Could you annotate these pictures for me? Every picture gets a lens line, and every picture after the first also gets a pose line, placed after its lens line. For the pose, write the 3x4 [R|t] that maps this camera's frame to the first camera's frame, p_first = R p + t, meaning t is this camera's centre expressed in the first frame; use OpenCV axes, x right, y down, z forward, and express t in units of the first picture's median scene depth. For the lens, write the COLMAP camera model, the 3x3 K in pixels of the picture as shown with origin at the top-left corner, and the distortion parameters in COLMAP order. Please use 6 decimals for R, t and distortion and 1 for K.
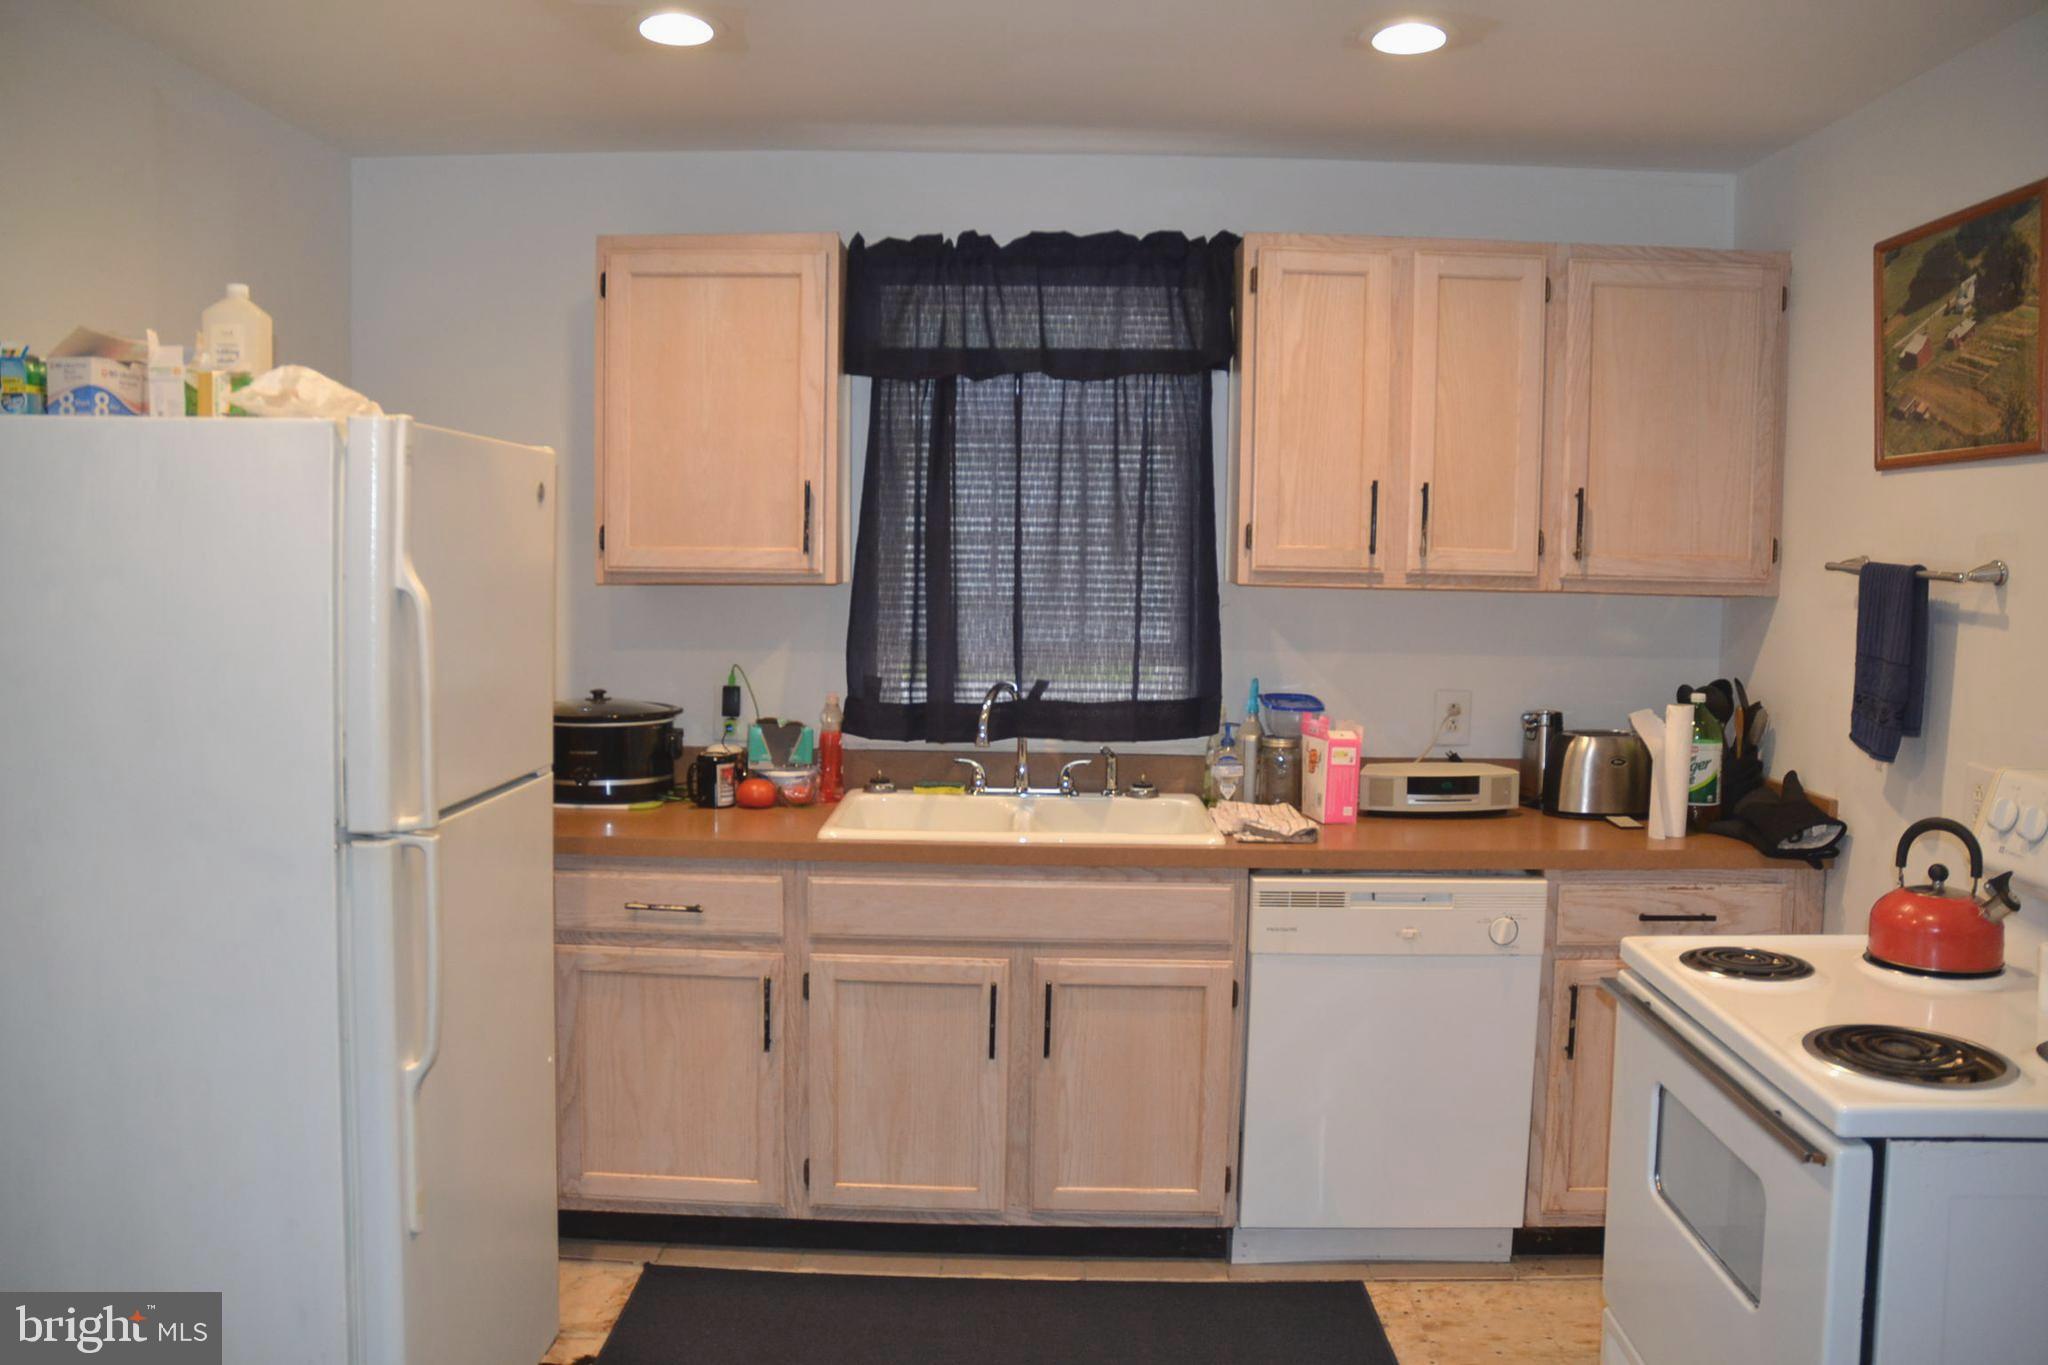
lens RADIAL K [[1621.0, 0, 1066.6], [0, 1621.0, 686.1], [0, 0, 1]] dist [-0.147442, 0.127014]
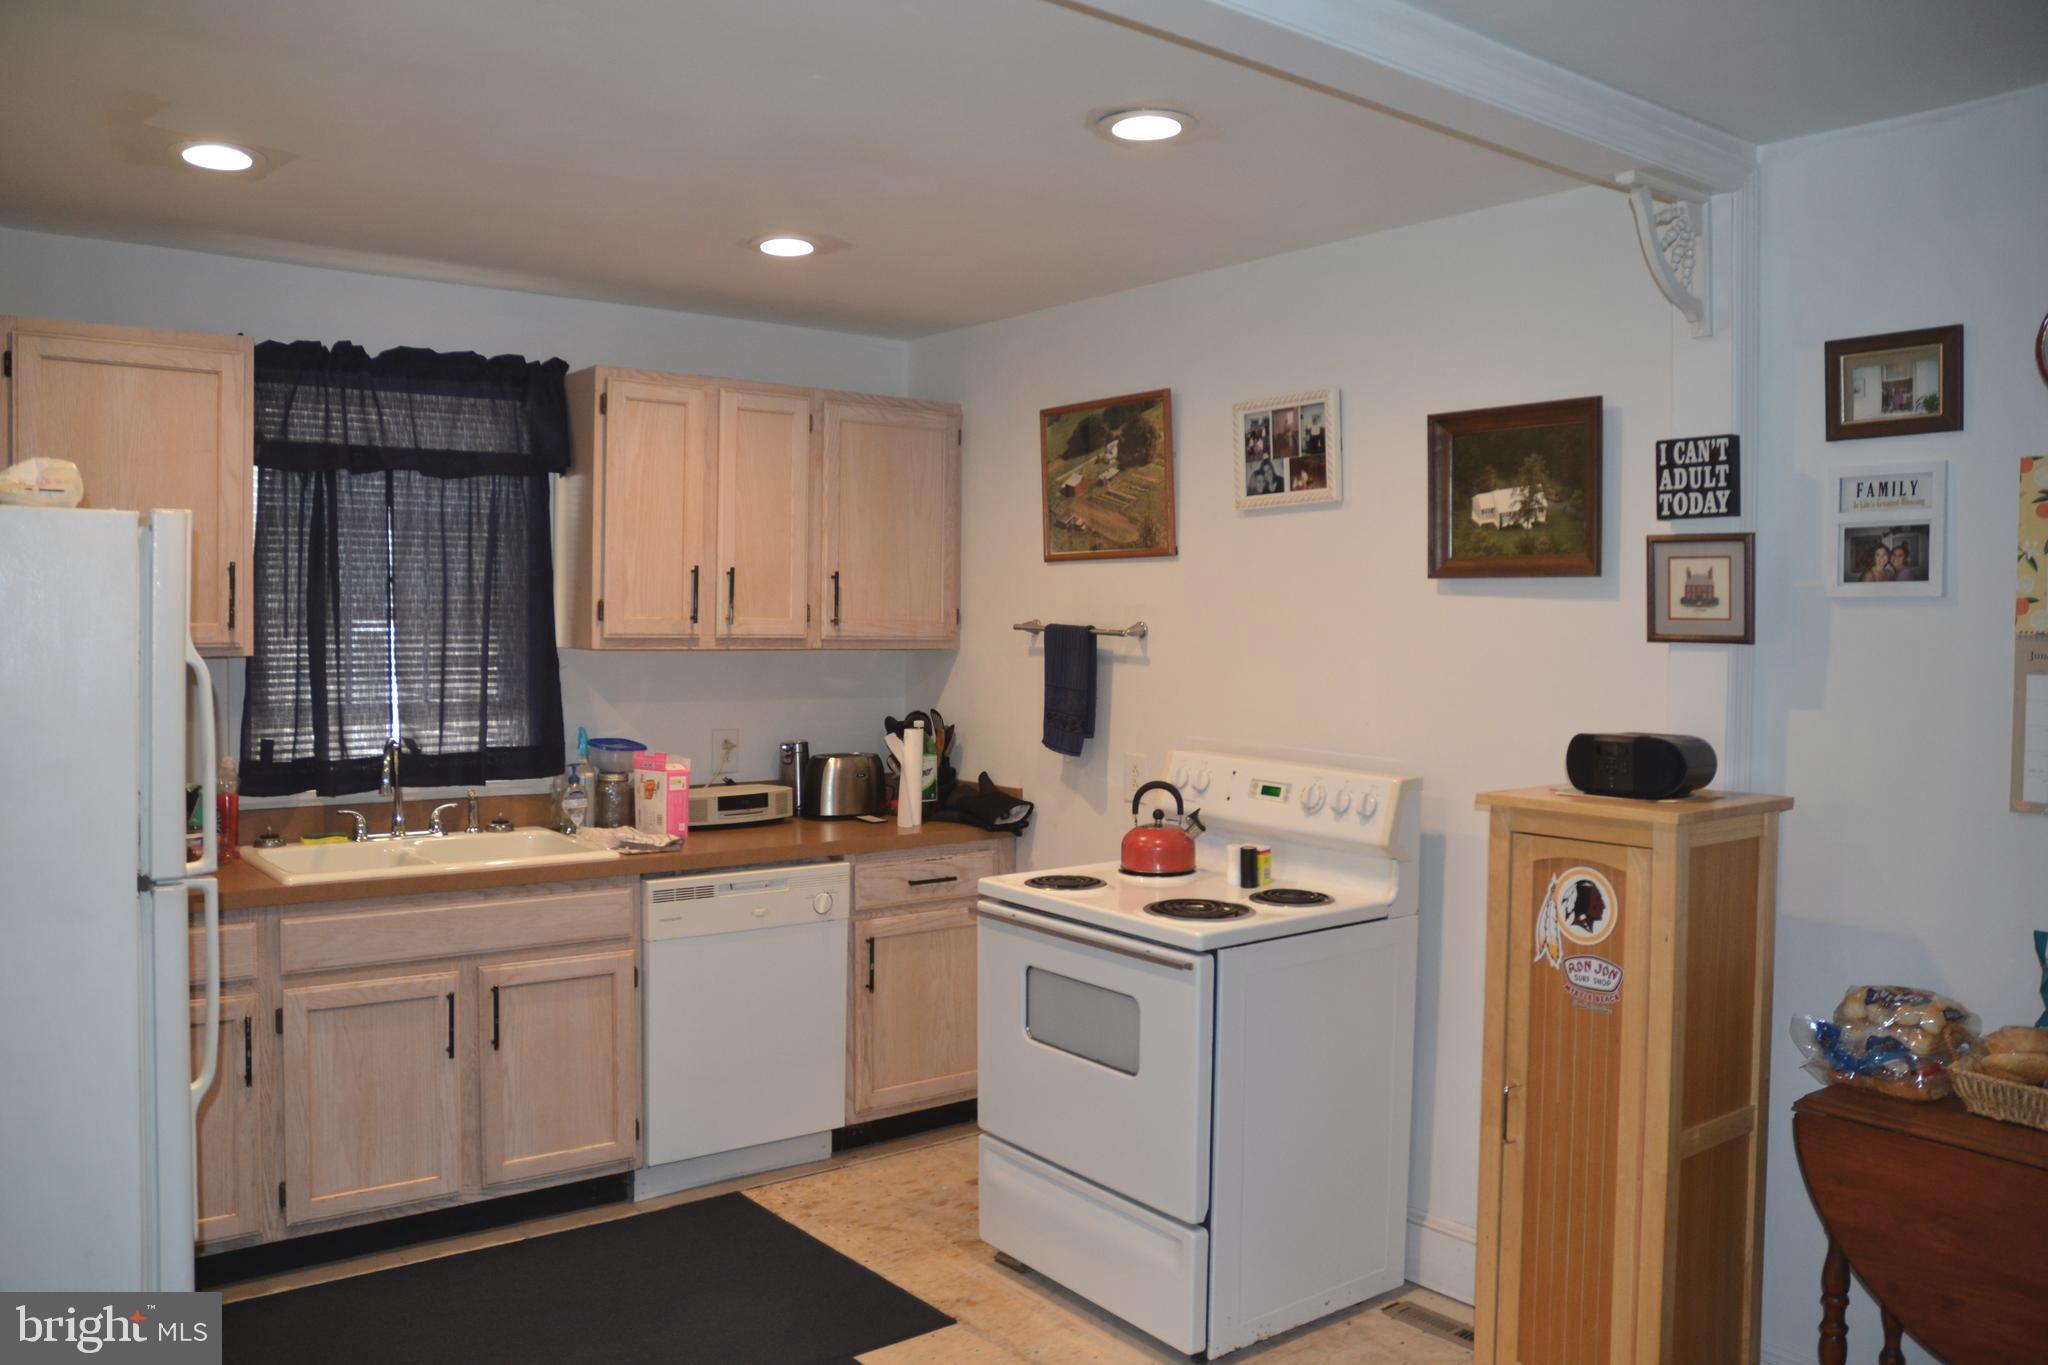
lens RADIAL K [[1621.0, 0, 1066.6], [0, 1621.0, 686.1], [0, 0, 1]] dist [-0.147442, 0.127014]
pose [[0.775802, -0.032867, 0.630120, -0.395170], [0.055958, 0.998291, -0.016825, 0.005860], [-0.628491, 0.048313, 0.776315, -0.175775]]
